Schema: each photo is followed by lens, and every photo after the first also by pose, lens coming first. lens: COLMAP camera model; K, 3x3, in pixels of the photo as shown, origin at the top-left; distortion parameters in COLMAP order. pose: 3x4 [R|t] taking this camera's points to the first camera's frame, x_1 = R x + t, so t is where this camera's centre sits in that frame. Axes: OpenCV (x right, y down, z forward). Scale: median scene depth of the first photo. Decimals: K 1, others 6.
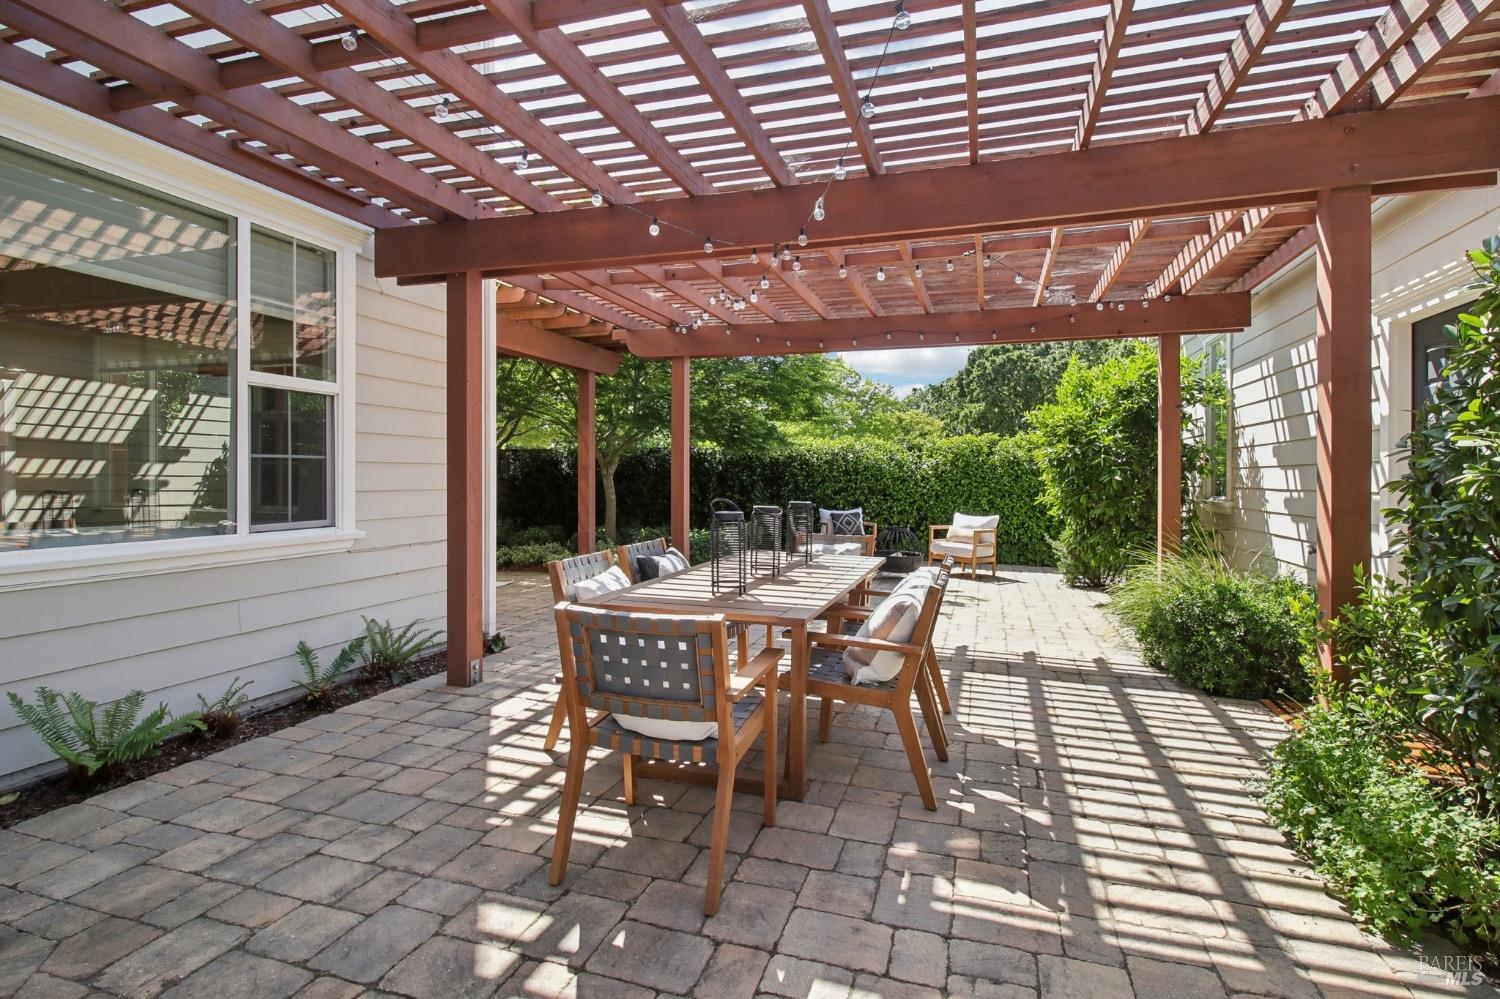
lens RADIAL K [[768.9, 0, 753.3], [0, 768.9, 476.0], [0, 0, 1]] dist [0.042825, 0.000156]
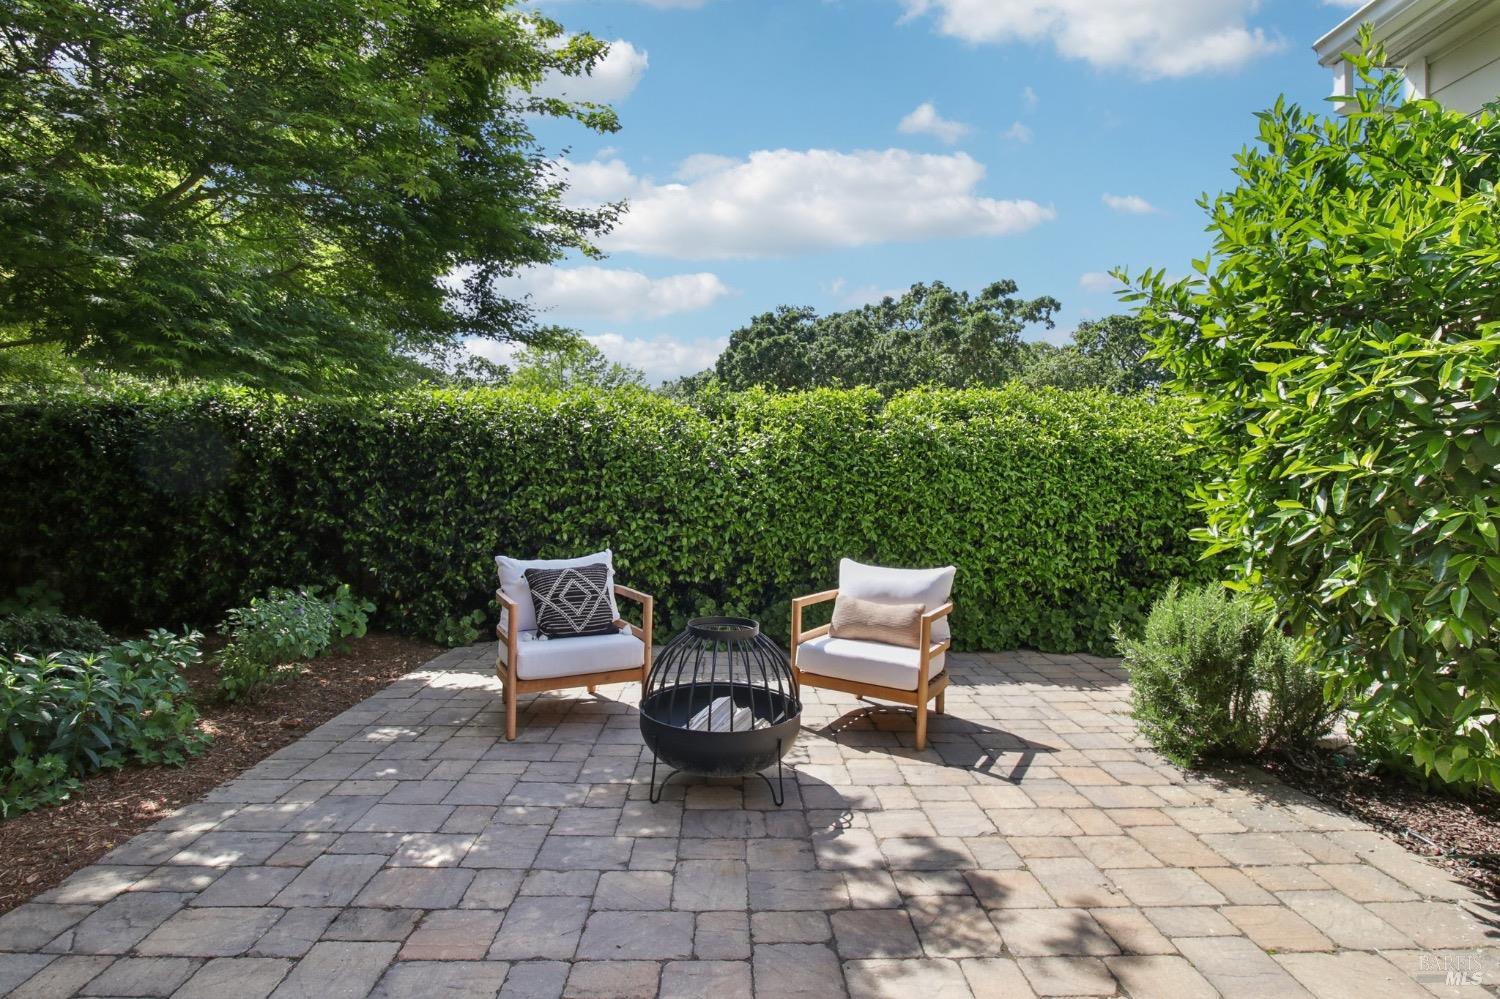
lens RADIAL K [[758.6, 0, 755.6], [0, 758.6, 480.7], [0, 0, 1]] dist [0.004063, 0.000000]
pose [[0.945322, -0.002181, 0.326131, 0.075511], [-0.000040, 0.999977, 0.006802, 0.003303], [-0.326138, -0.006443, 0.945300, 0.548851]]
